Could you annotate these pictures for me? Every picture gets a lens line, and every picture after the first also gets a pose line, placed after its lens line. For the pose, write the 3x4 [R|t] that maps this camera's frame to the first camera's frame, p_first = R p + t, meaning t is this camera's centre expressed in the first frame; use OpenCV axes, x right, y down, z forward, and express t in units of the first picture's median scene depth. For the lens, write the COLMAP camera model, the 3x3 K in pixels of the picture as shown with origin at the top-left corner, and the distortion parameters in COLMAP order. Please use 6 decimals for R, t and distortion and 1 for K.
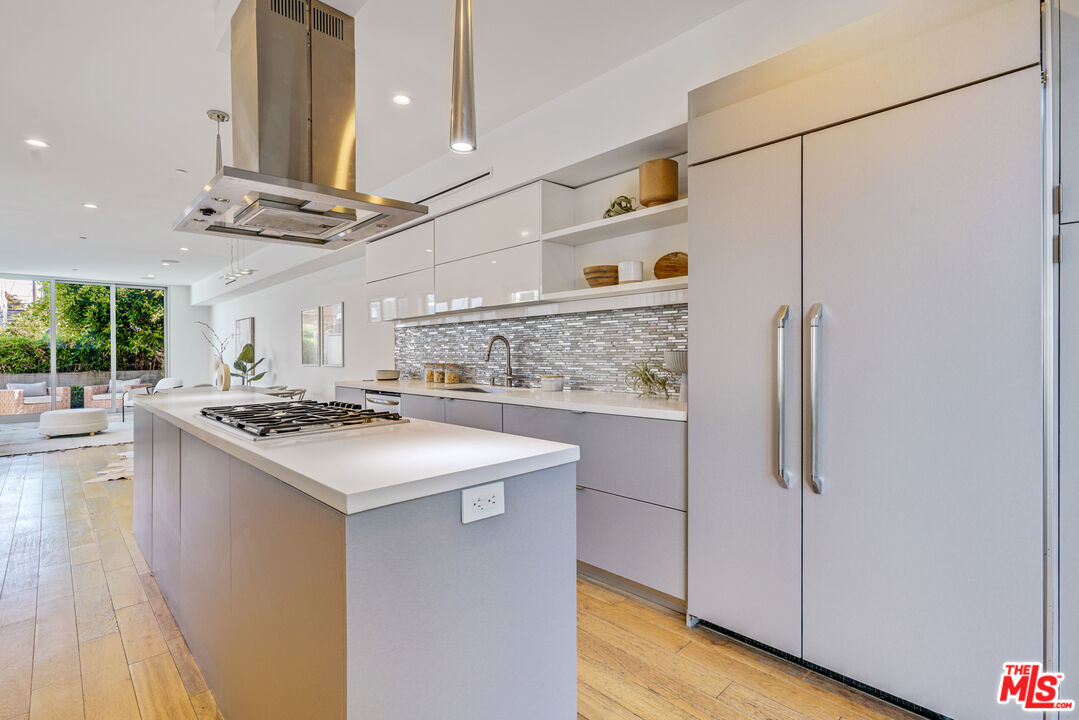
lens RADIAL K [[519.7, 0, 539.5], [0, 519.7, 360.0], [0, 0, 1]] dist [-0.004452, 0.015870]
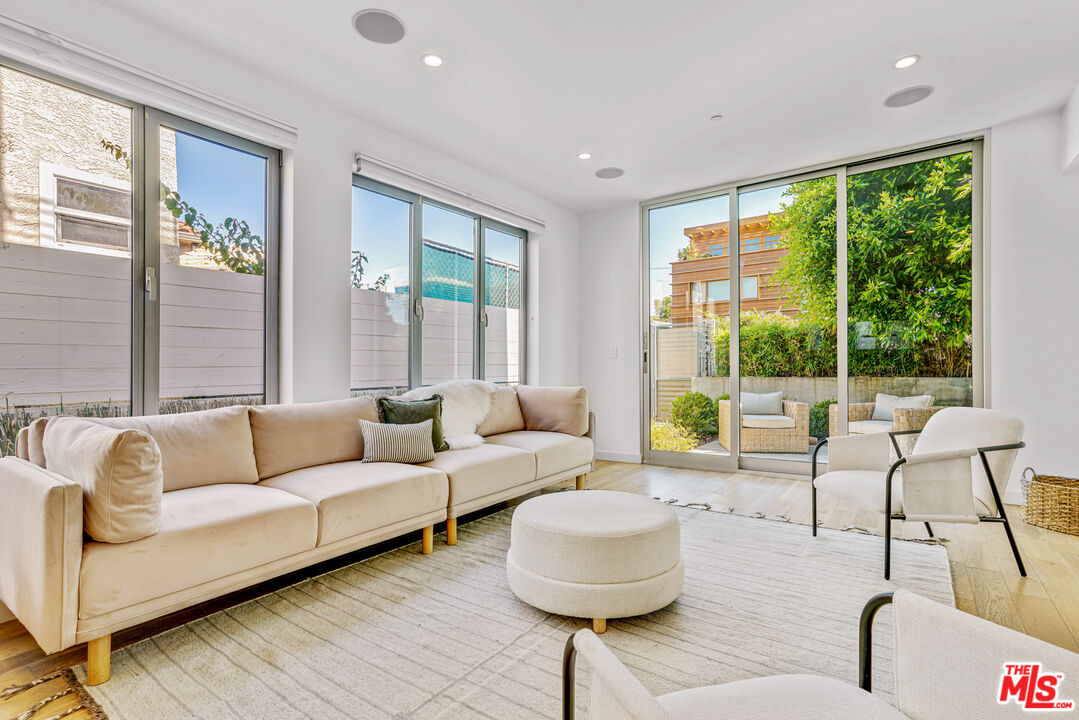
lens RADIAL K [[519.7, 0, 539.5], [0, 519.7, 360.0], [0, 0, 1]] dist [-0.004452, 0.015870]
pose [[0.191238, -0.002848, -0.981540, -0.394345], [-0.006802, 0.999968, -0.004227, 0.008870], [0.981520, 0.007485, 0.191212, 0.591794]]
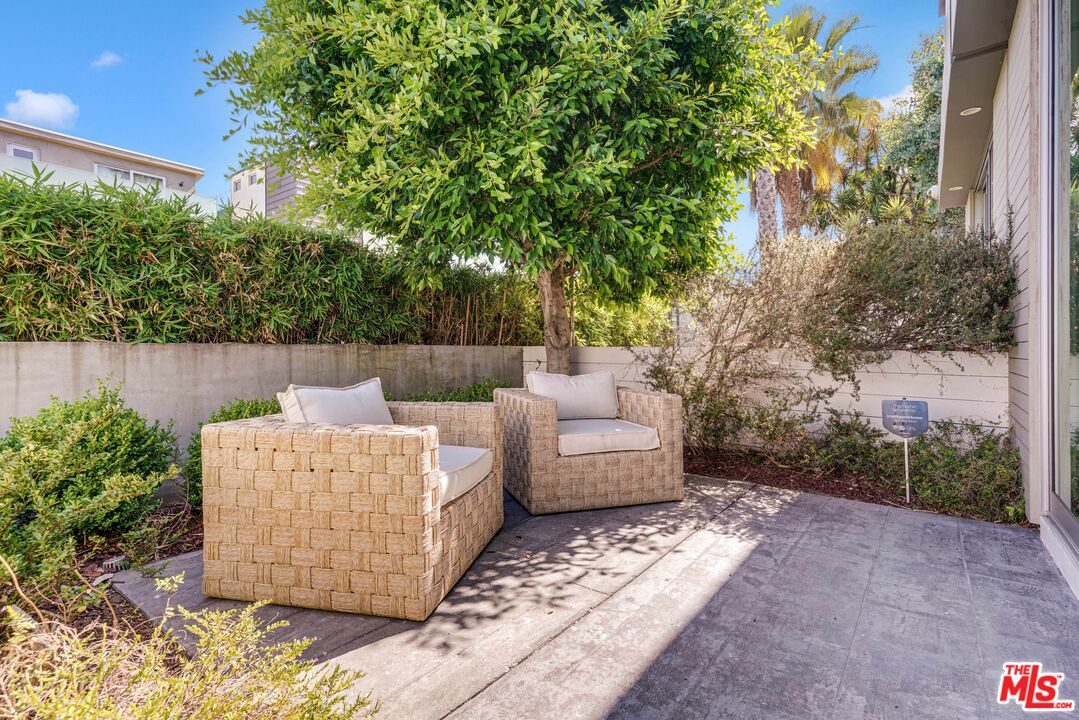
lens RADIAL K [[519.7, 0, 539.5], [0, 519.7, 360.0], [0, 0, 1]] dist [-0.004452, 0.015870]
pose [[0.985244, 0.013969, 0.170585, -0.887427], [-0.016147, 0.999805, 0.011388, 0.028979], [-0.170393, -0.013975, 0.985277, 0.750676]]
